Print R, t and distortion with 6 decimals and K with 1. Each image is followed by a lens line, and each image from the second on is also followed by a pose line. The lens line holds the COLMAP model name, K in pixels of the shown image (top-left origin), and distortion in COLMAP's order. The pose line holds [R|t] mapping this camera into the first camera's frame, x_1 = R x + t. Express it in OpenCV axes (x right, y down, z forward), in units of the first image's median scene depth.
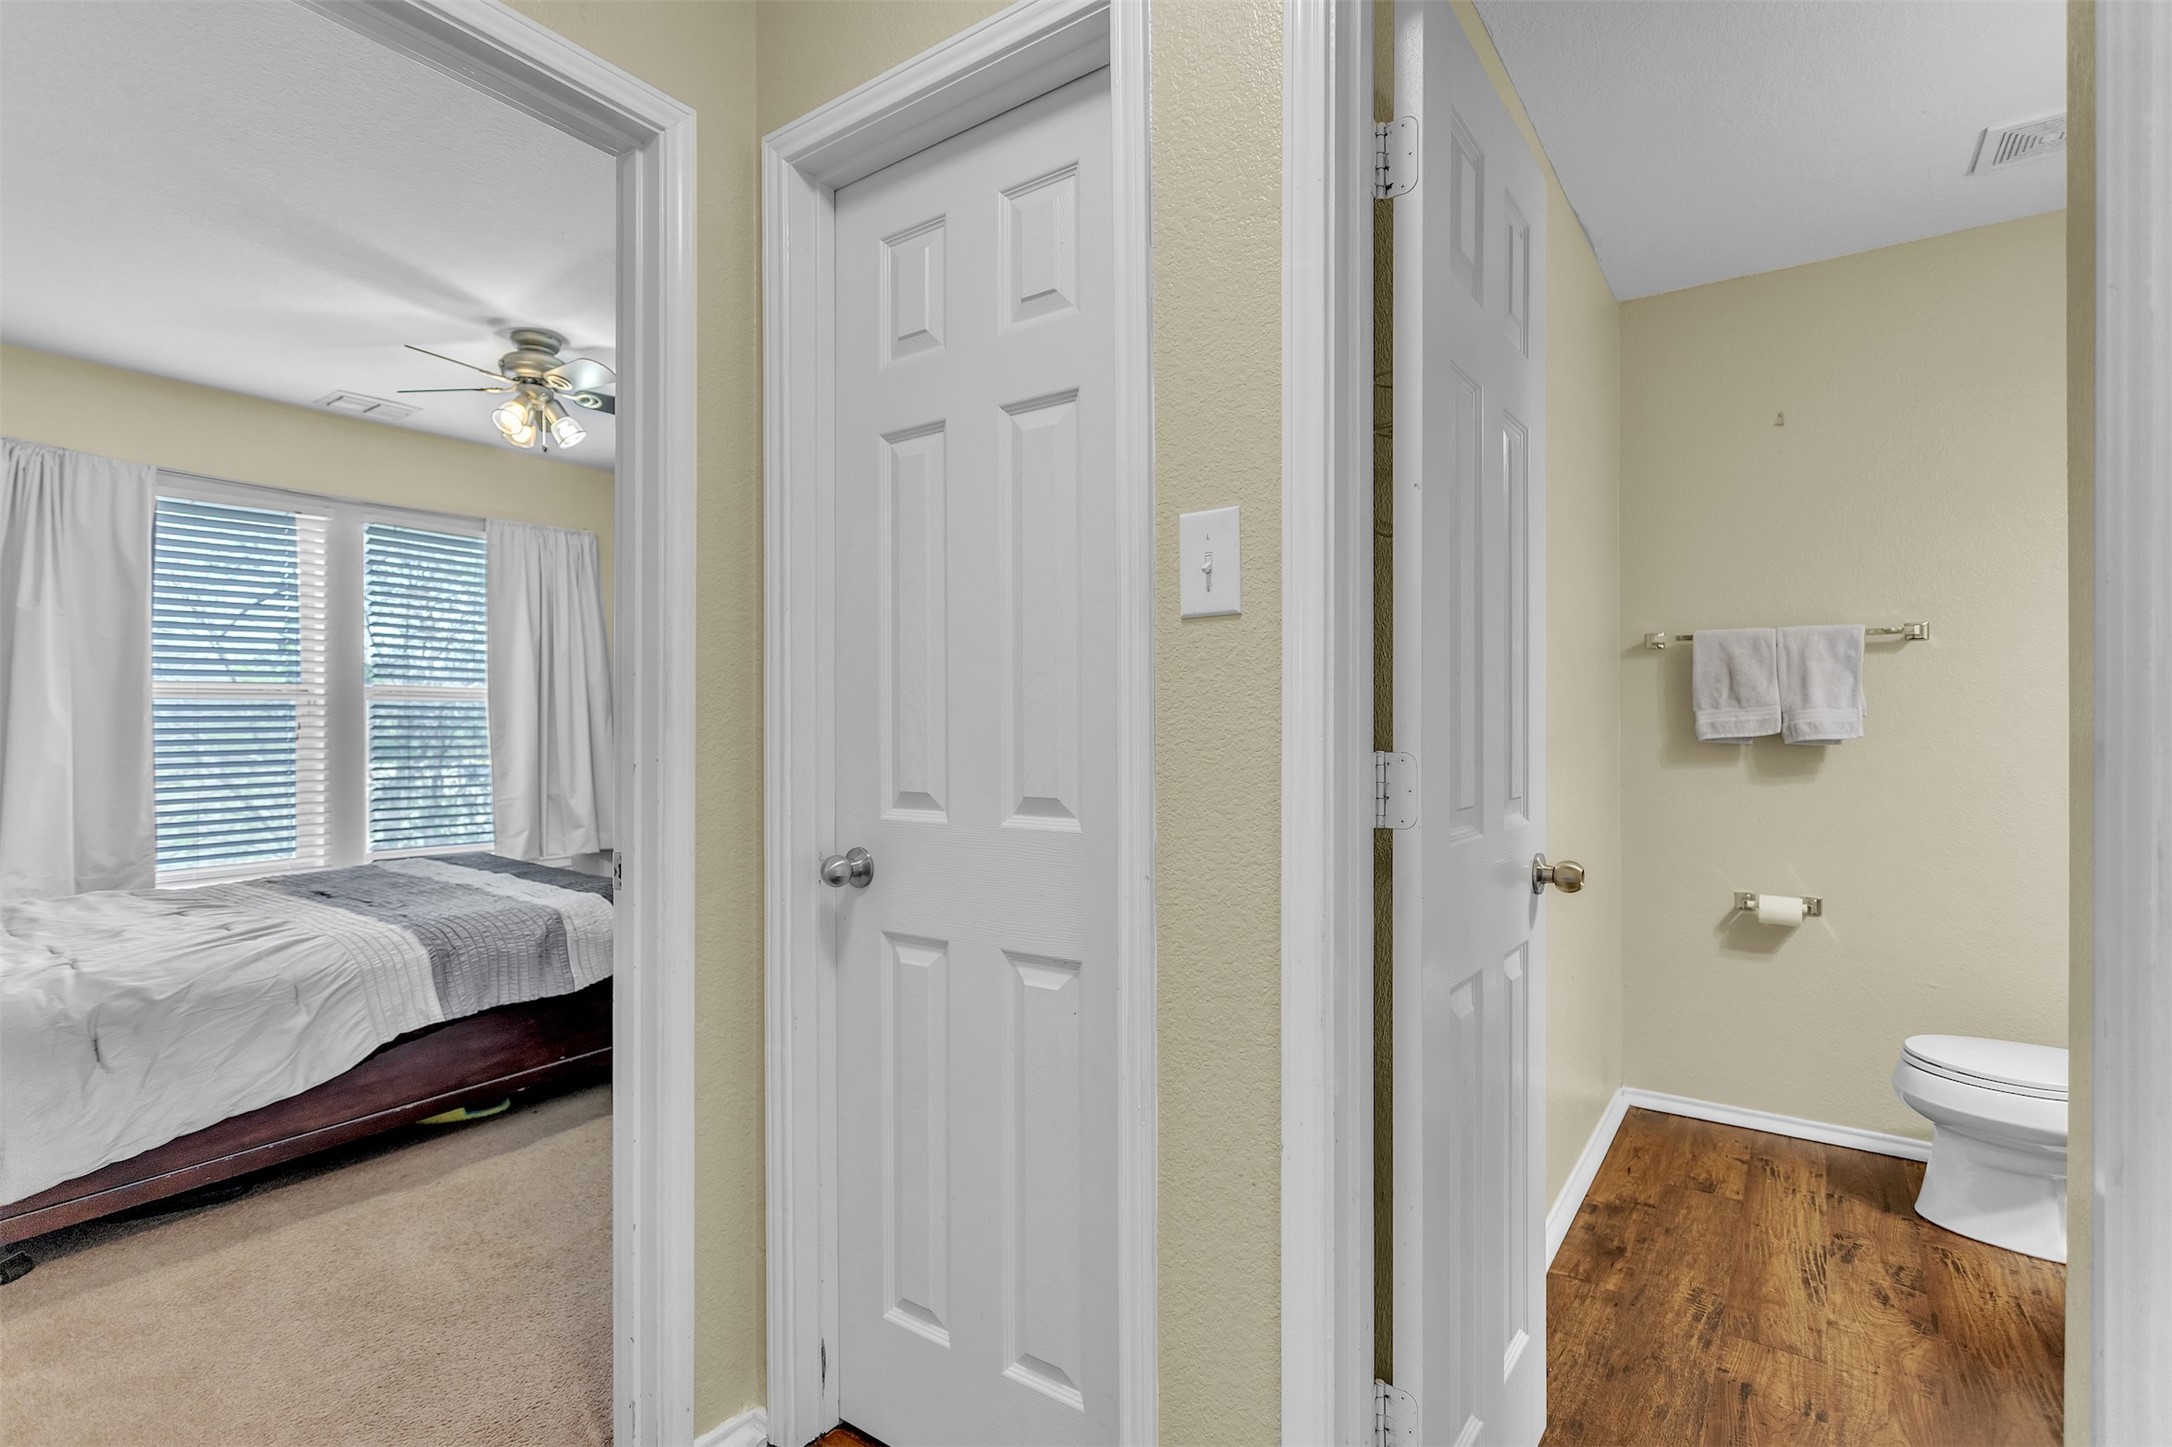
lens RADIAL K [[1046.5, 0, 1090.0], [0, 1046.5, 737.6], [0, 0, 1]] dist [0.002767, -0.000115]
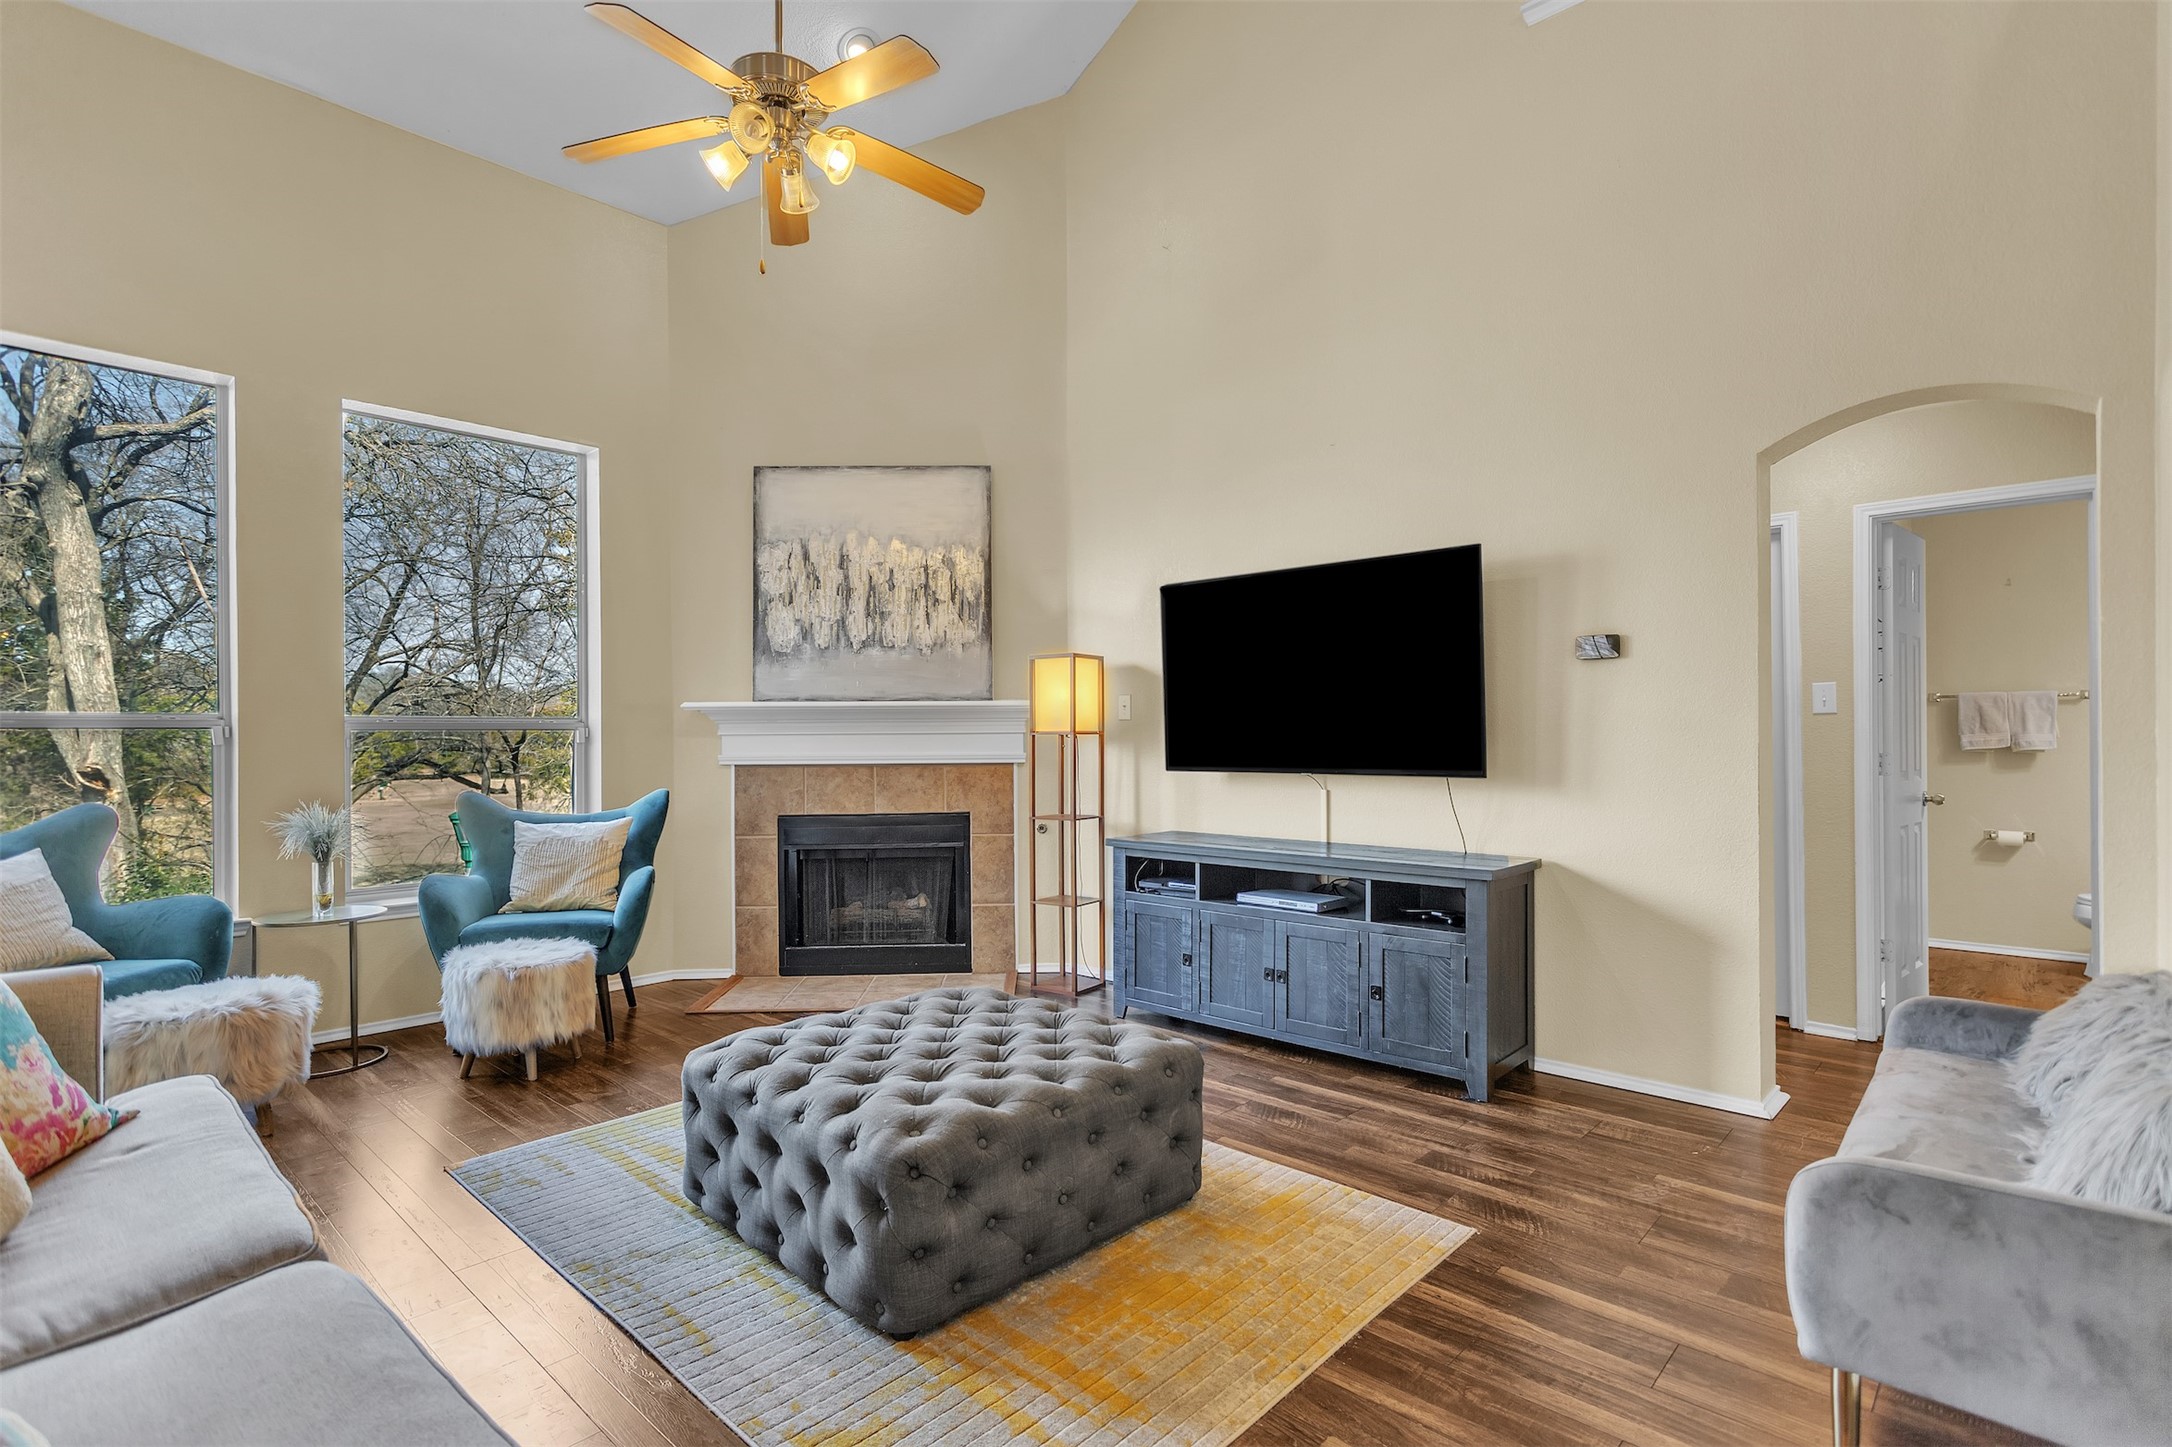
lens RADIAL K [[1046.5, 0, 1090.0], [0, 1046.5, 737.6], [0, 0, 1]] dist [0.002767, -0.000115]
pose [[0.992531, -0.003222, -0.121947, -0.801809], [0.002531, 0.999980, -0.005820, -0.014331], [0.121964, 0.005468, 0.992519, -1.144268]]
